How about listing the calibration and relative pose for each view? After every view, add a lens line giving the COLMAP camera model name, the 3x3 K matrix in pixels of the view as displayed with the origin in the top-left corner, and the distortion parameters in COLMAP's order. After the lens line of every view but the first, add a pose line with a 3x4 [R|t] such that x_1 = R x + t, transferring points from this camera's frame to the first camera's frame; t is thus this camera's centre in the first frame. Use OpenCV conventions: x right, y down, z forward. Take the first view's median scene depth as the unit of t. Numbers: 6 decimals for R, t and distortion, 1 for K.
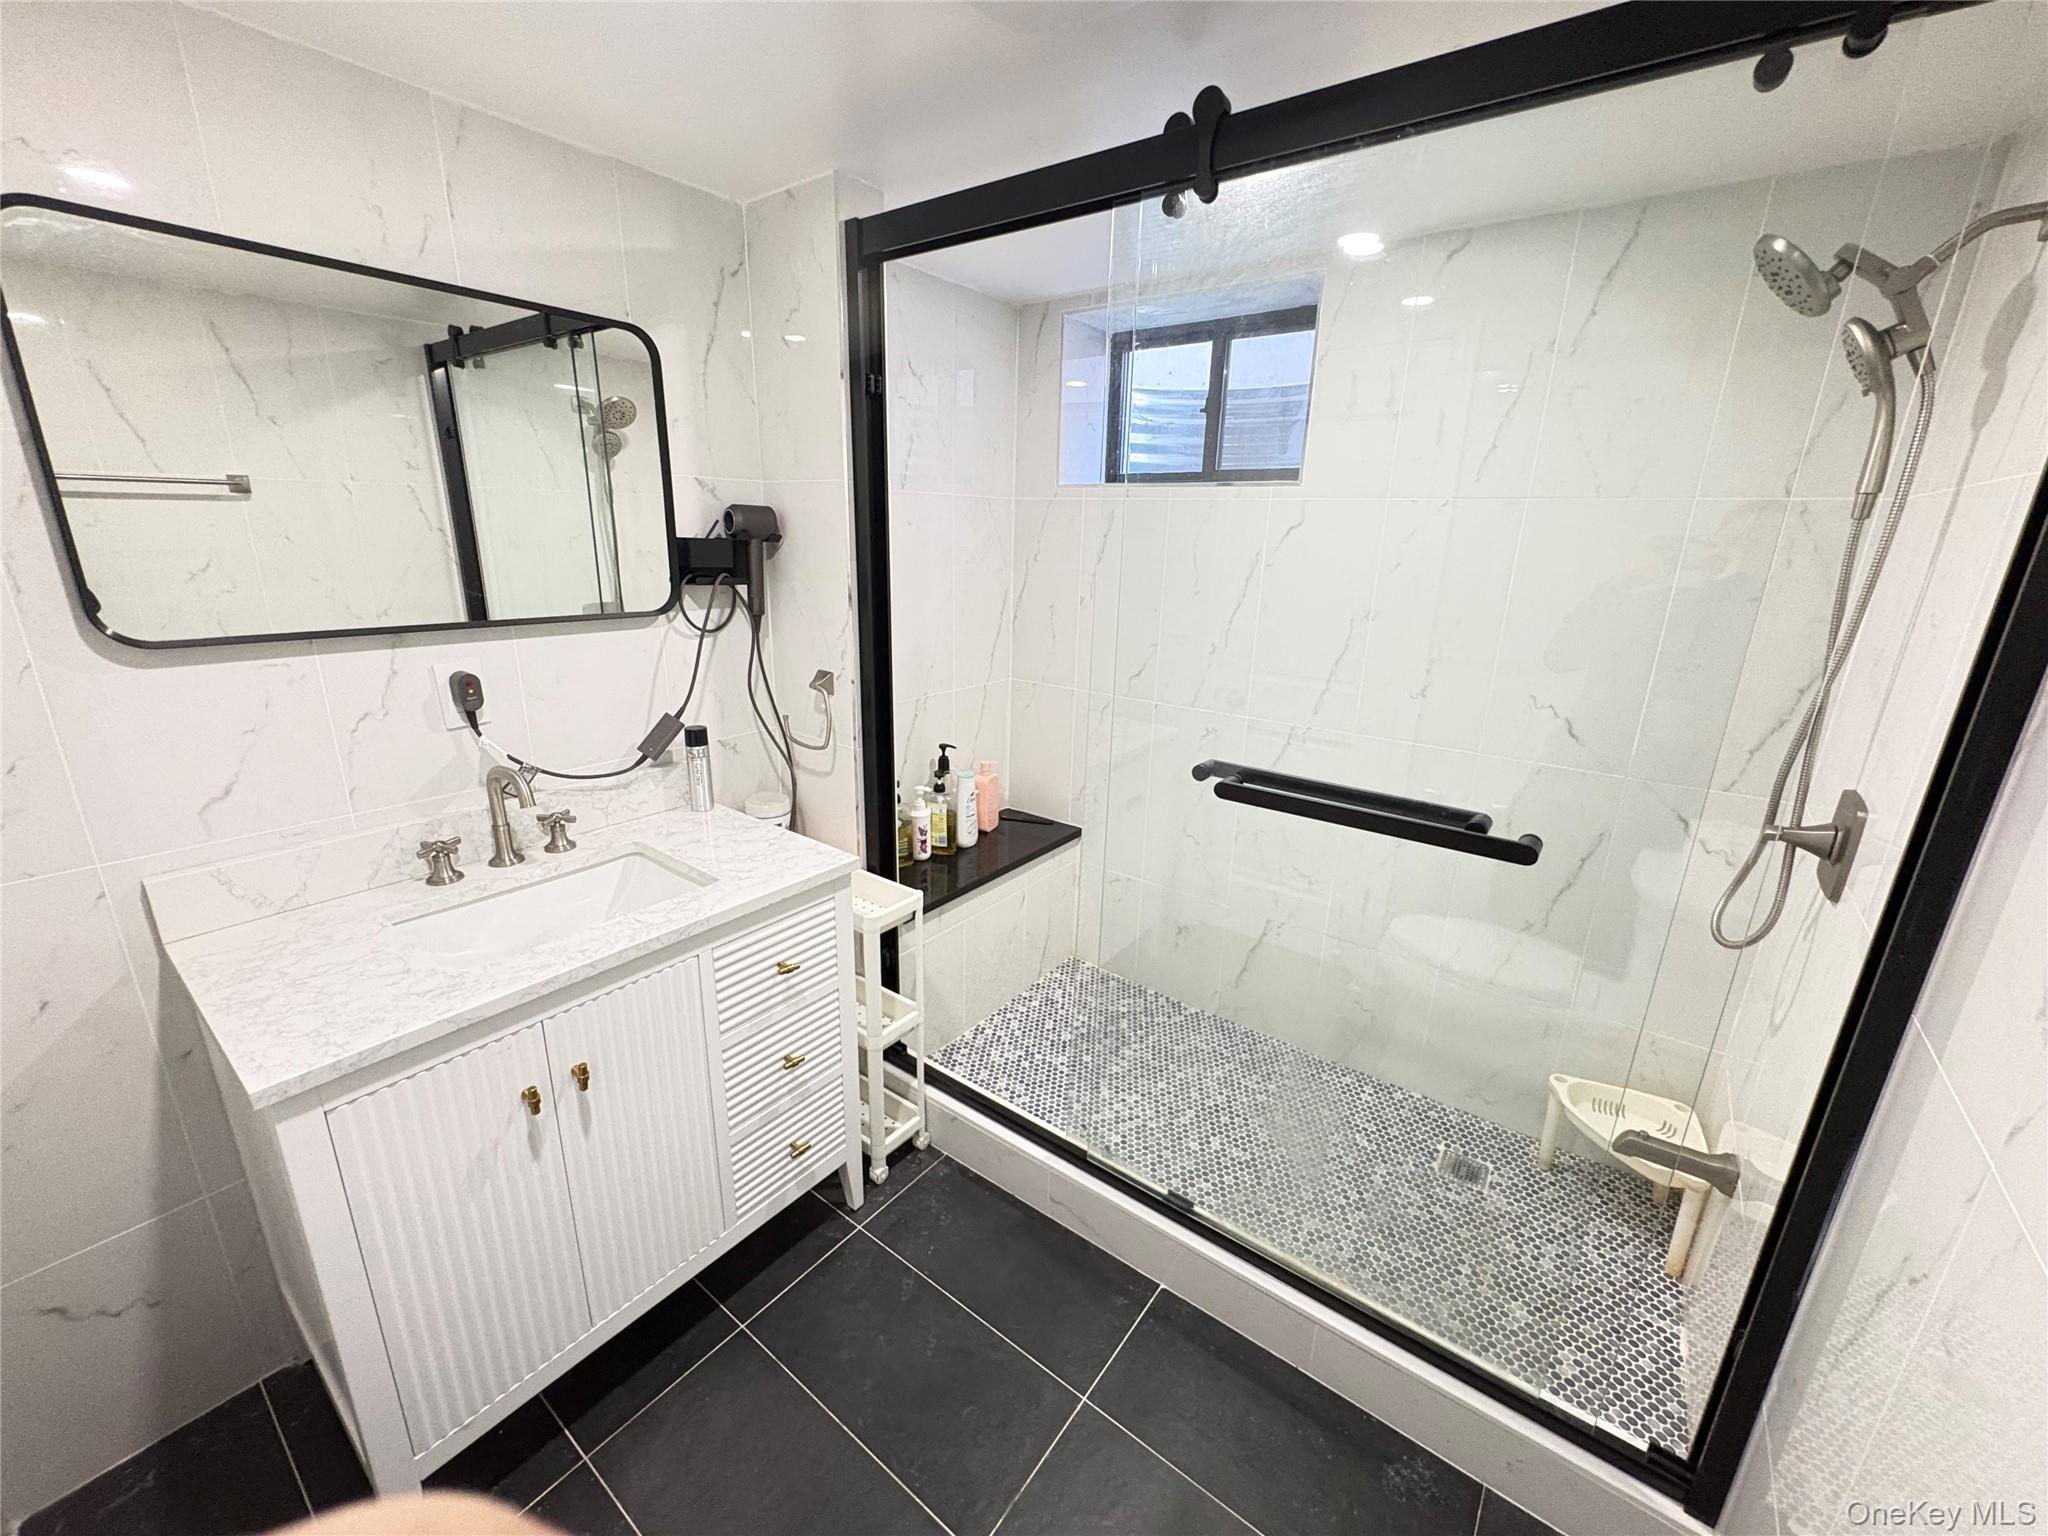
lens RADIAL K [[813.5, 0, 1026.6], [0, 813.5, 774.5], [0, 0, 1]] dist [0.000467, -0.000101]
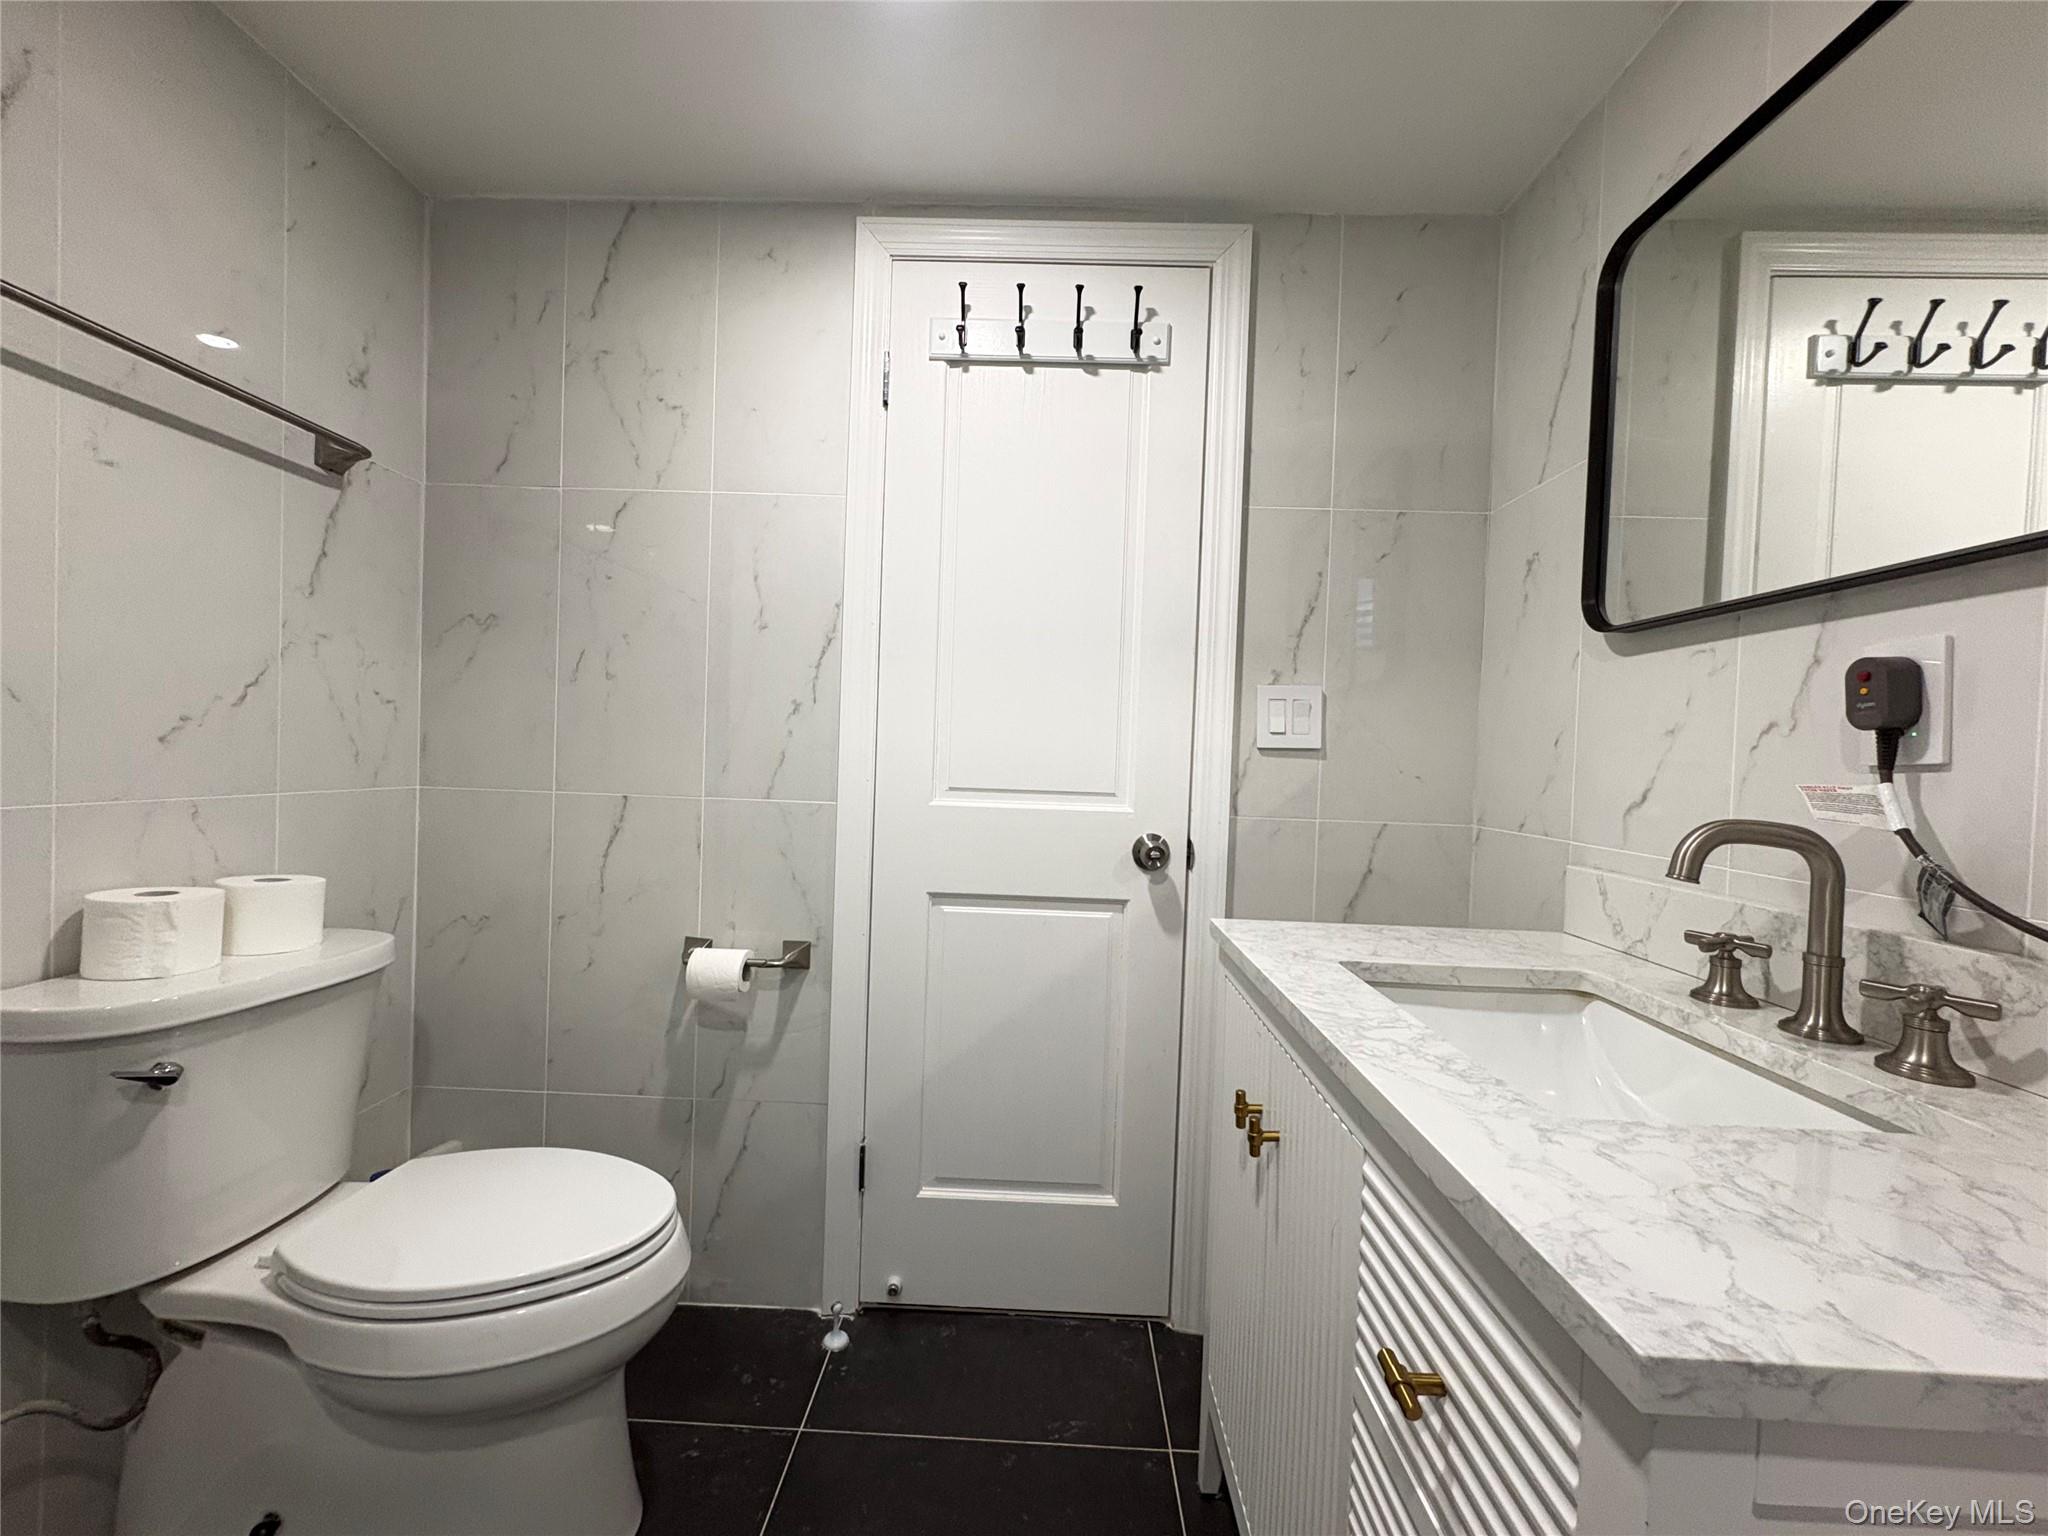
lens RADIAL K [[813.5, 0, 1030.5], [0, 813.5, 769.6], [0, 0, 1]] dist [0.000467, -0.000101]
pose [[-0.814237, -0.045835, -0.578720, 0.054143], [-0.222644, 0.945306, 0.238383, -0.061572], [0.536141, 0.322949, -0.779908, 1.160342]]
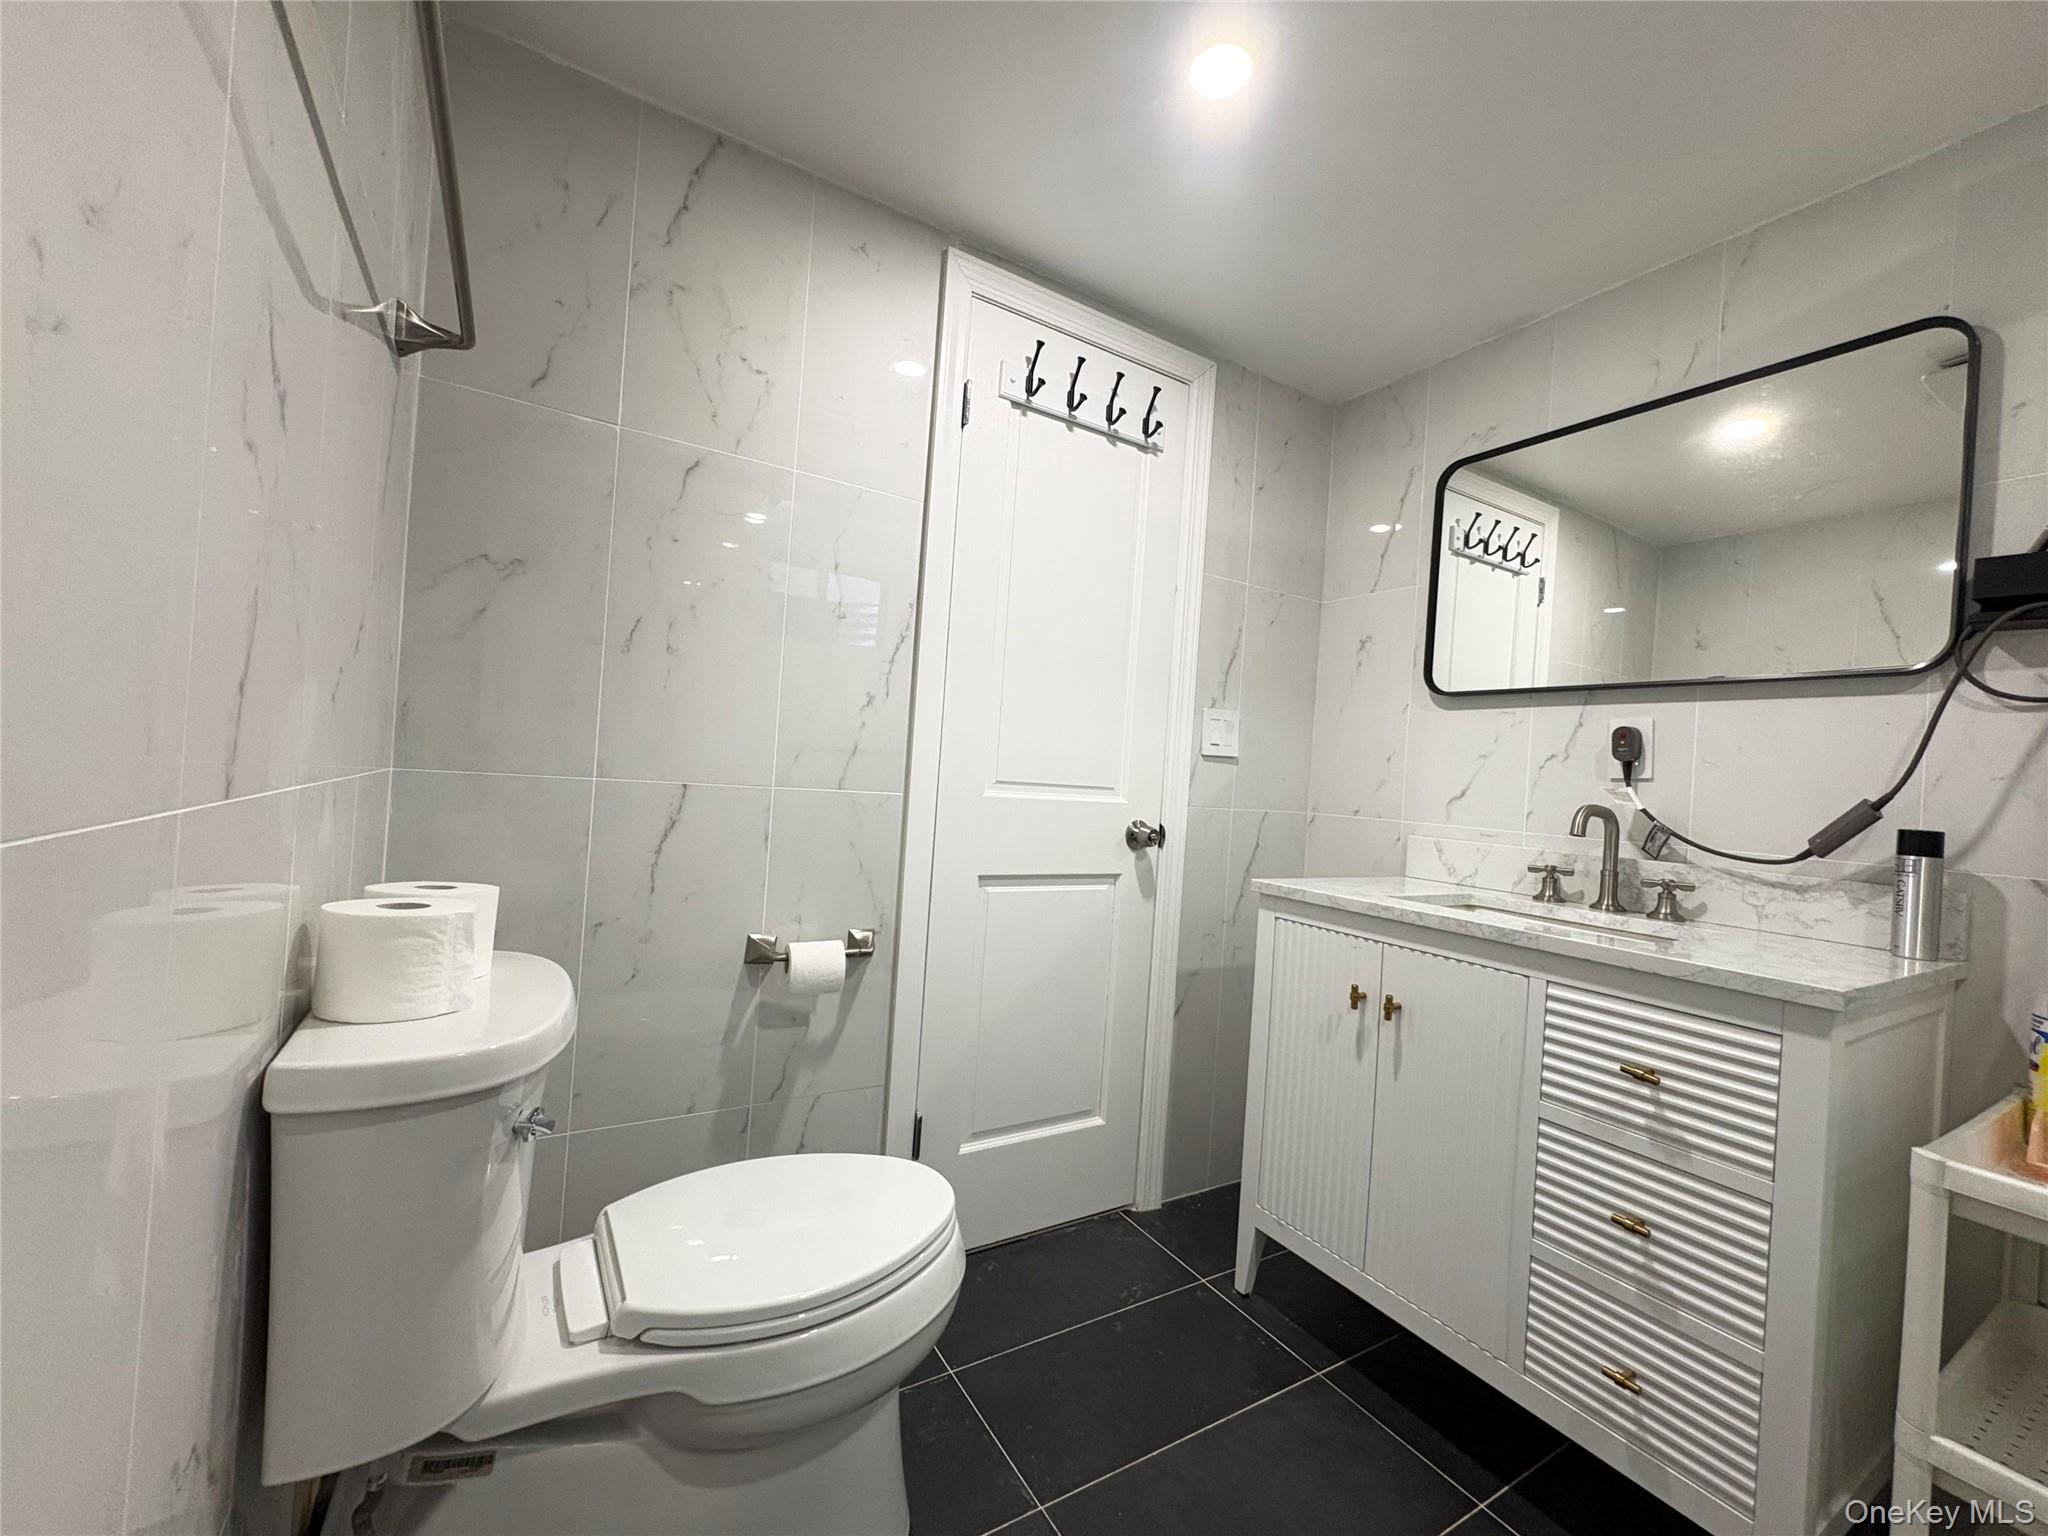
lens RADIAL K [[813.5, 0, 1024.6], [0, 813.5, 771.1], [0, 0, 1]] dist [0.000467, -0.000101]
pose [[-0.370859, -0.057378, -0.926915, 0.628752], [-0.340322, 0.937055, 0.078157, 0.122168], [0.864086, 0.344434, -0.367042, 0.737038]]
